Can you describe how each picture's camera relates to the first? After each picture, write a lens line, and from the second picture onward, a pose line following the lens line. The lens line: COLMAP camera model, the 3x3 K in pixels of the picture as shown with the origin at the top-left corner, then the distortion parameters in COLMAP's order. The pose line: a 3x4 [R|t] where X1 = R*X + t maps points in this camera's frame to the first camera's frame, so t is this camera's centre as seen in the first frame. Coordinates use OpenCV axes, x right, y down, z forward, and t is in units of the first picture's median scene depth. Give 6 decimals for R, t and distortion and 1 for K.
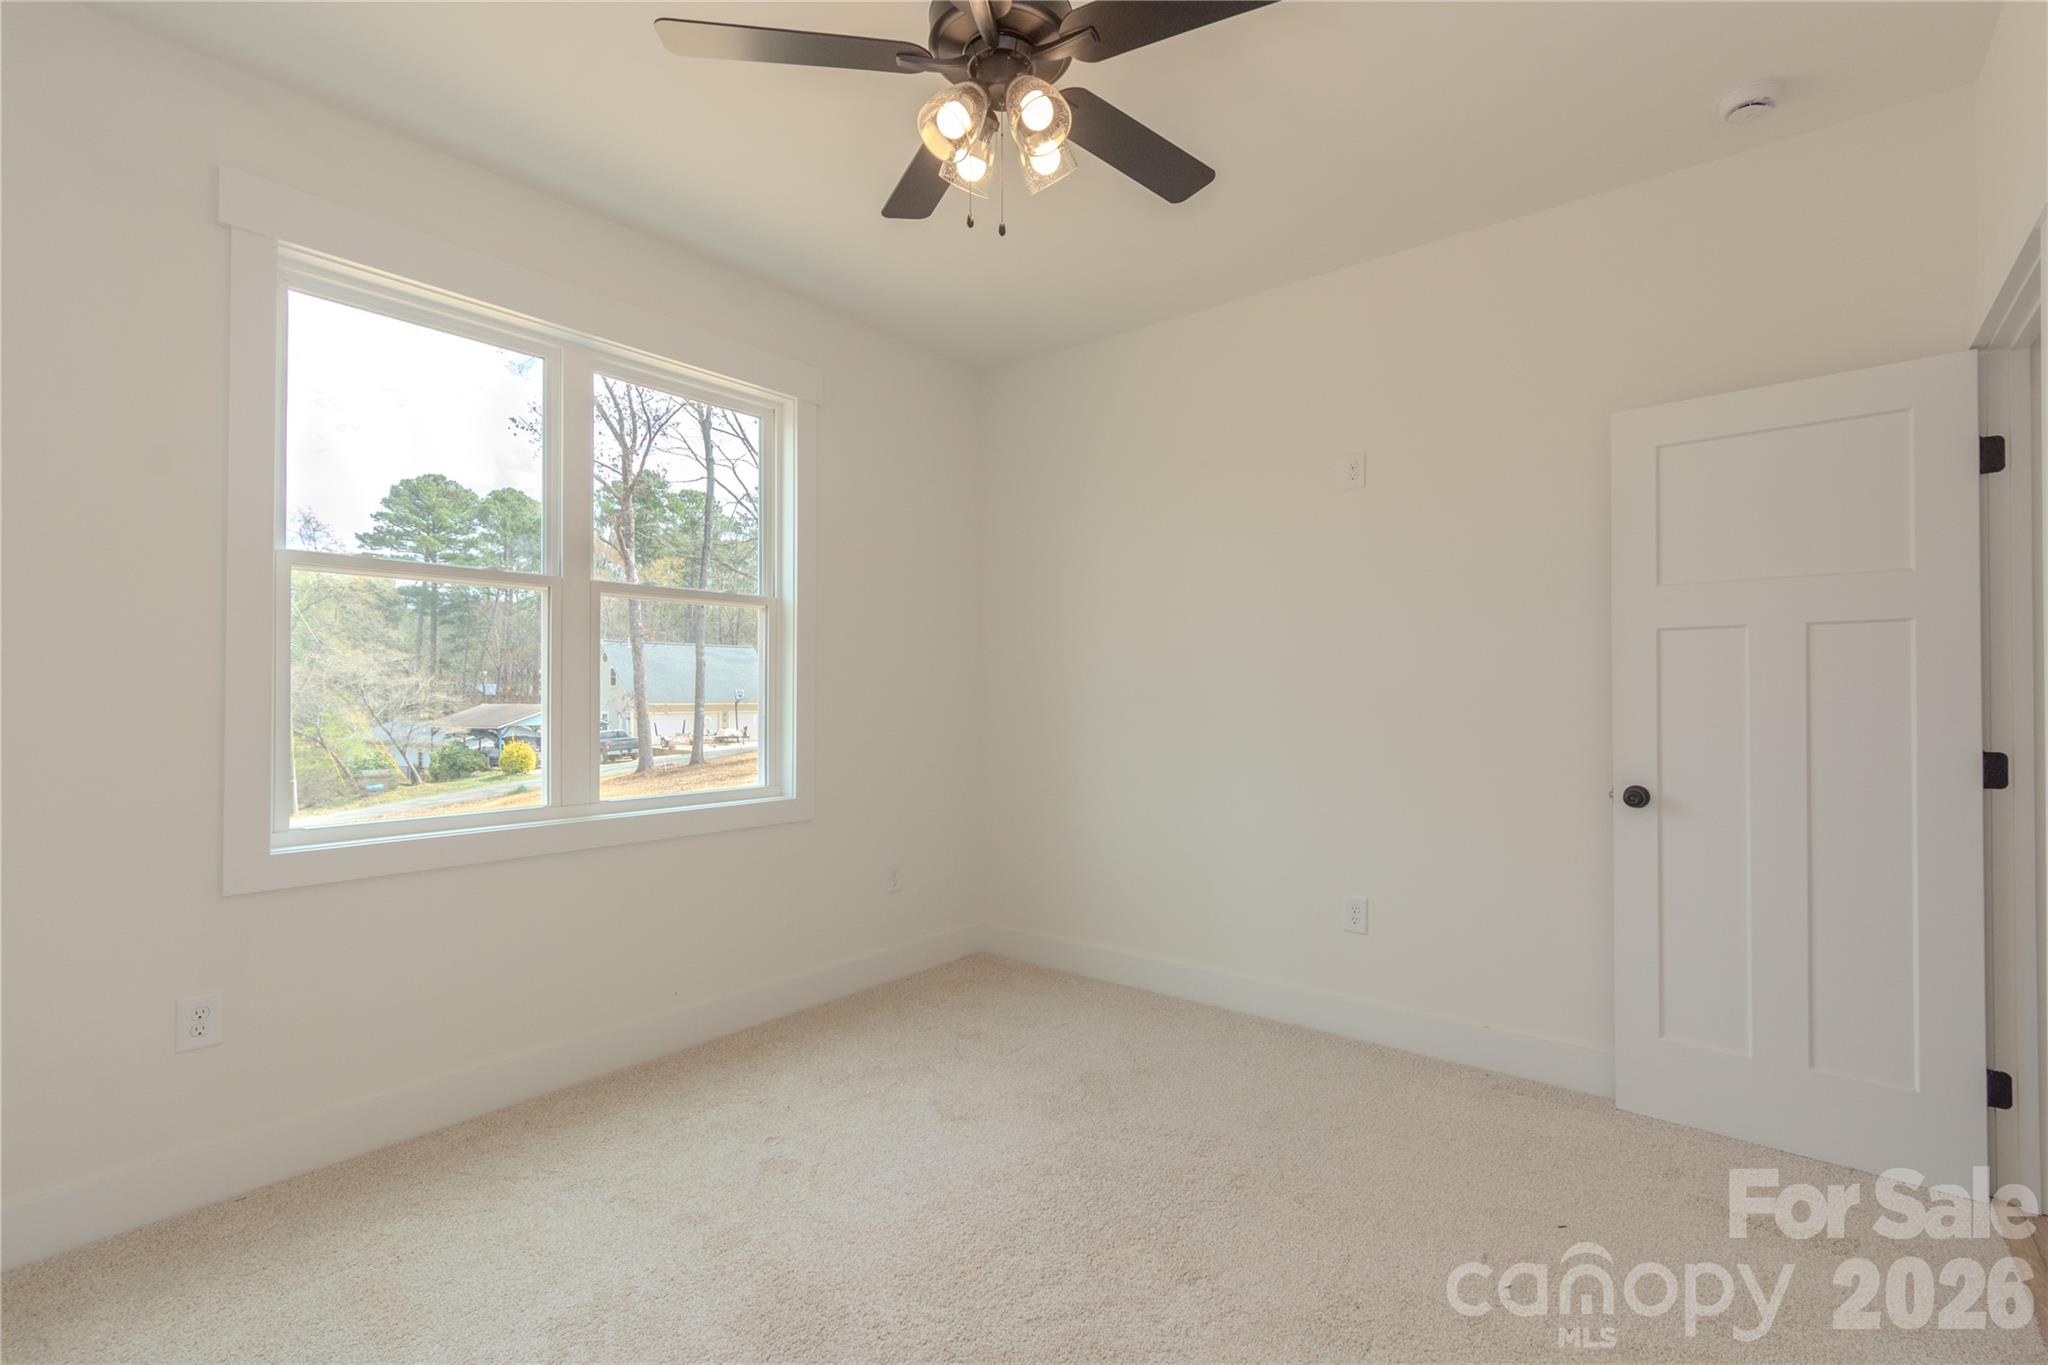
lens RADIAL K [[906.2, 0, 1021.1], [0, 906.2, 685.0], [0, 0, 1]] dist [0.000077, -0.000887]
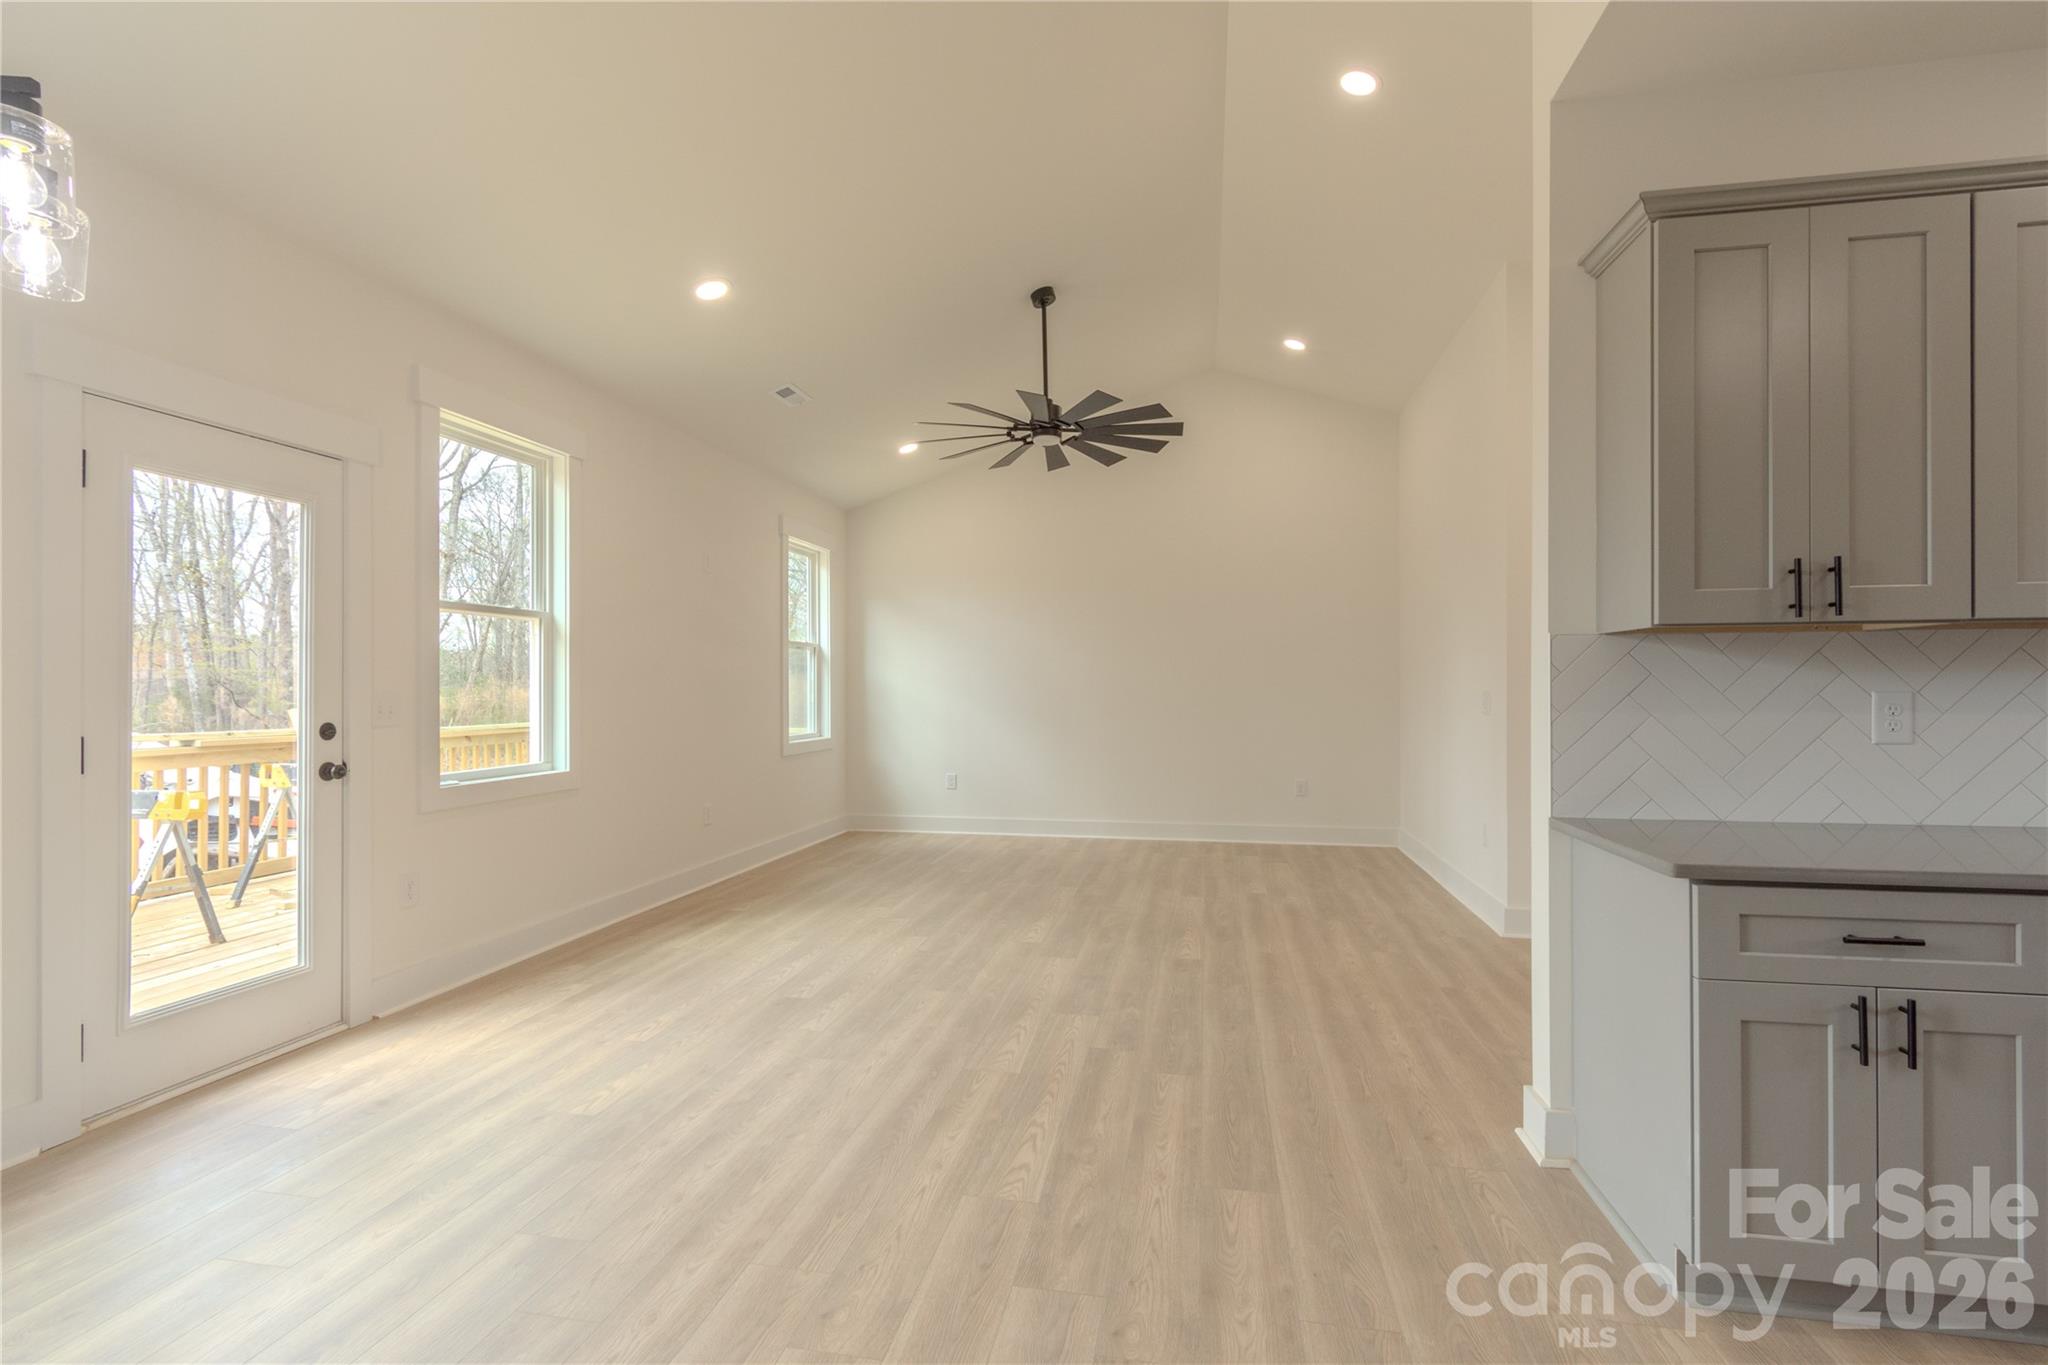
lens RADIAL K [[911.2, 0, 1024.4], [0, 911.2, 686.0], [0, 0, 1]] dist [-0.000266, -0.000319]
pose [[0.866577, 0.001157, 0.499042, -0.328938], [-0.004620, 0.999973, 0.005705, -0.004586], [-0.499022, -0.007250, 0.866559, -0.420450]]
